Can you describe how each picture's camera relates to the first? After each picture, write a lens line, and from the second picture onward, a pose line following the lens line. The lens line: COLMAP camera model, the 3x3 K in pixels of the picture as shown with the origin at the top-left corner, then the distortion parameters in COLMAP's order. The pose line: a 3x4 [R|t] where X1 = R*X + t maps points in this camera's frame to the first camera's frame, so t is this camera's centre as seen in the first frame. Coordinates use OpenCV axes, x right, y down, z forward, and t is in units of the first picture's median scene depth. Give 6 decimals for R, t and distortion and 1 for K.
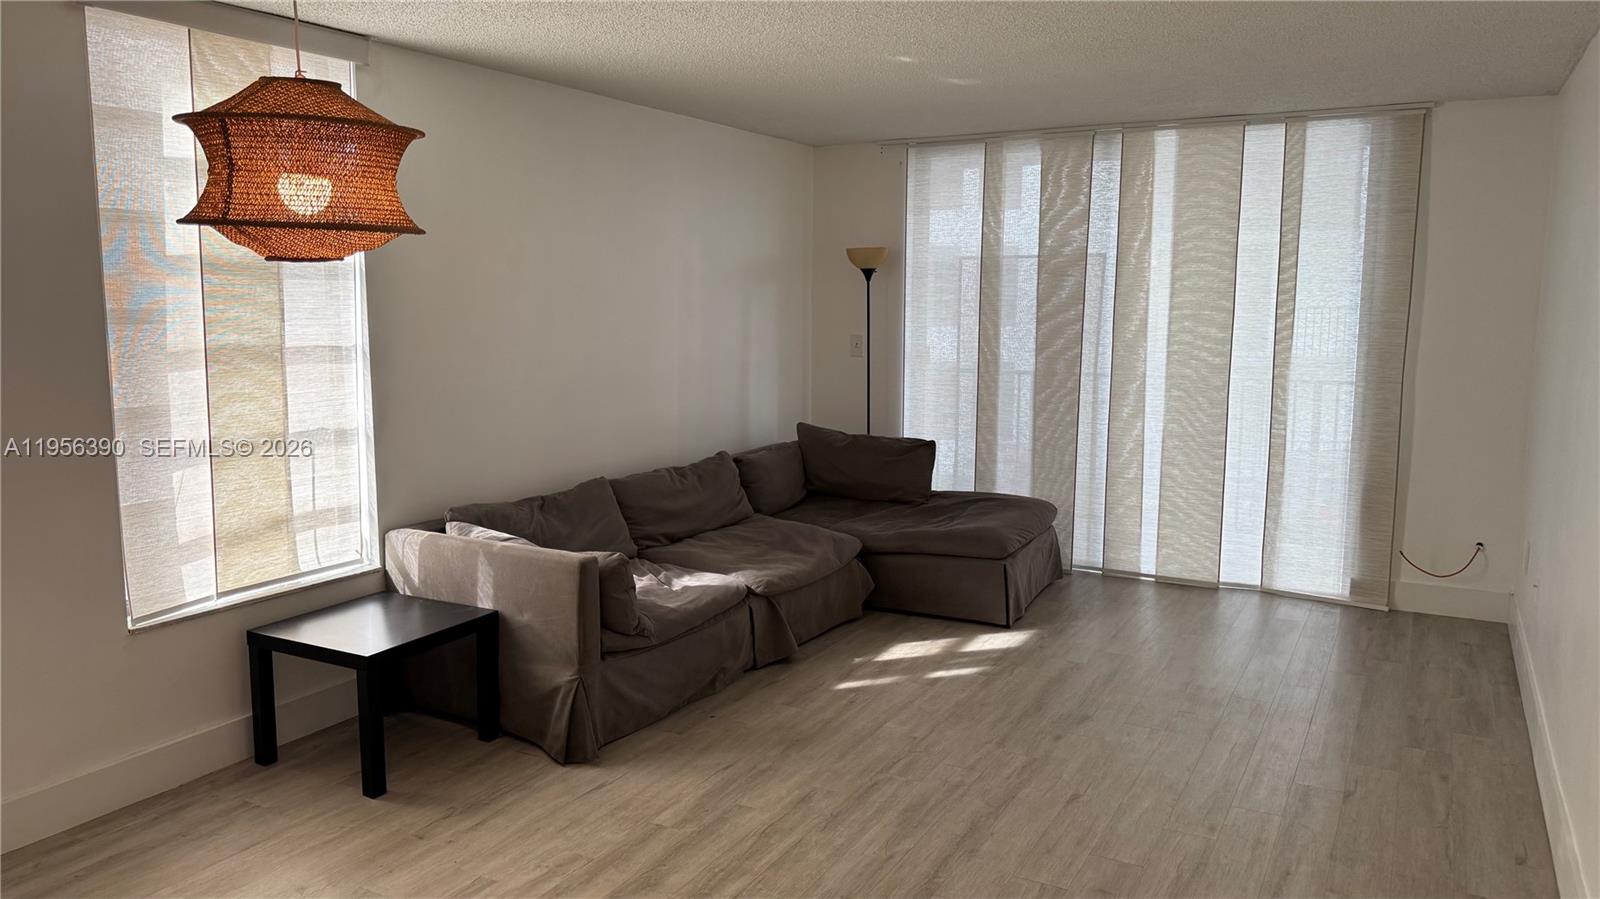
lens RADIAL K [[1145.0, 0, 797.0], [0, 1145.0, 446.4], [0, 0, 1]] dist [0.012730, -0.004758]
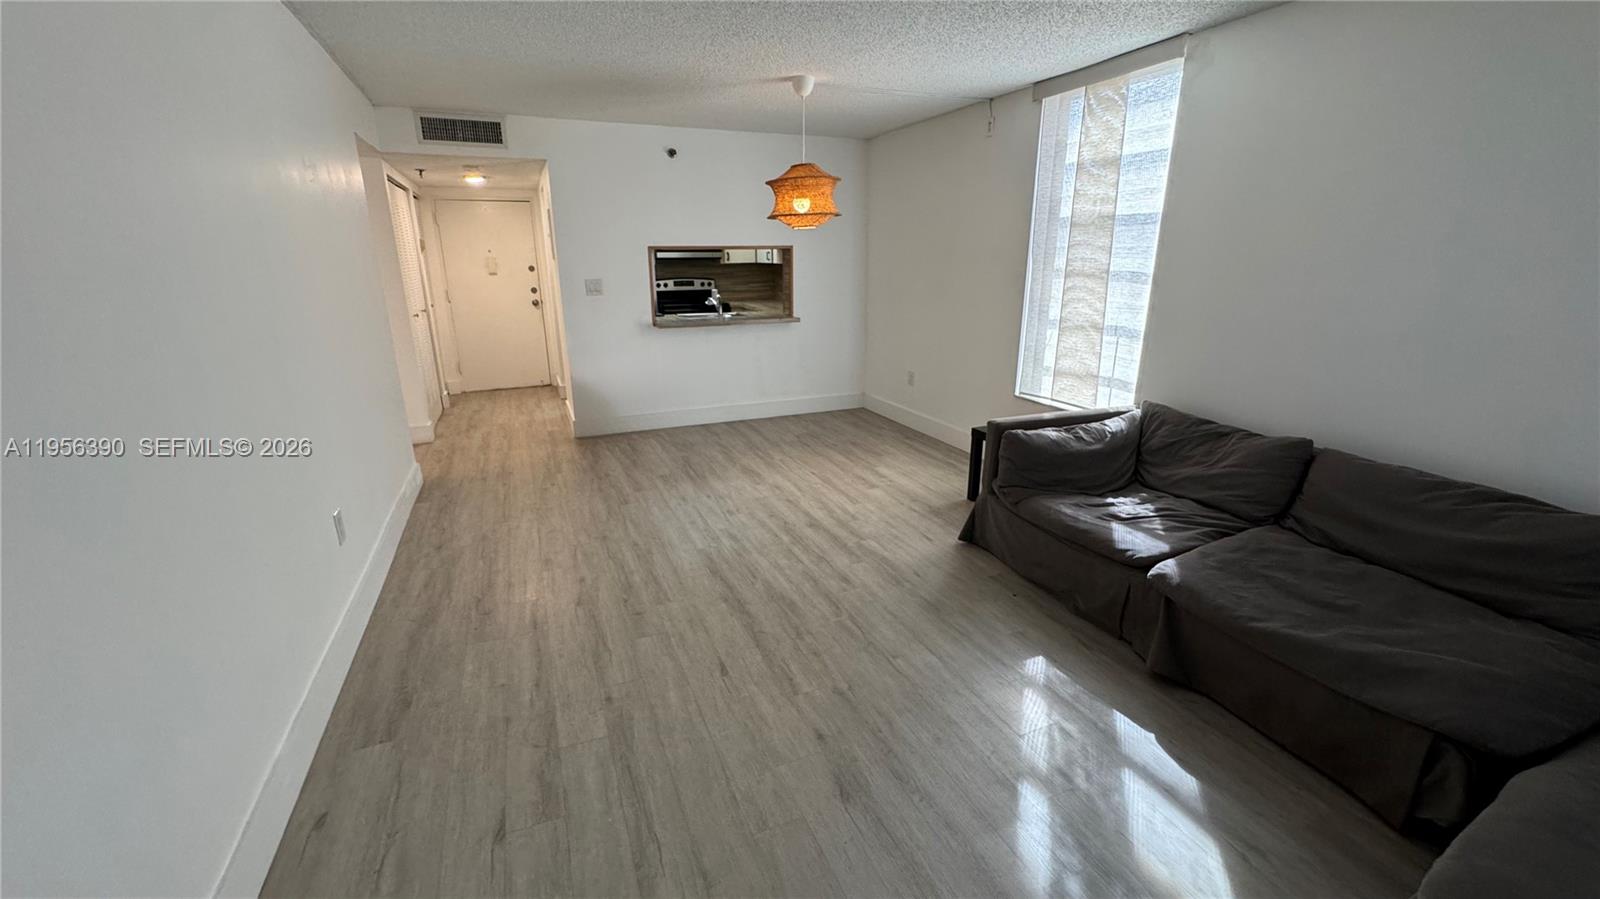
lens RADIAL K [[645.7, 0, 796.4], [0, 645.7, 451.0], [0, 0, 1]] dist [-0.003043, -0.000379]
pose [[-0.616960, 0.226615, -0.753662, 0.653345], [-0.111141, 0.922959, 0.368502, -0.155055], [0.779108, 0.311113, -0.544242, 1.370690]]
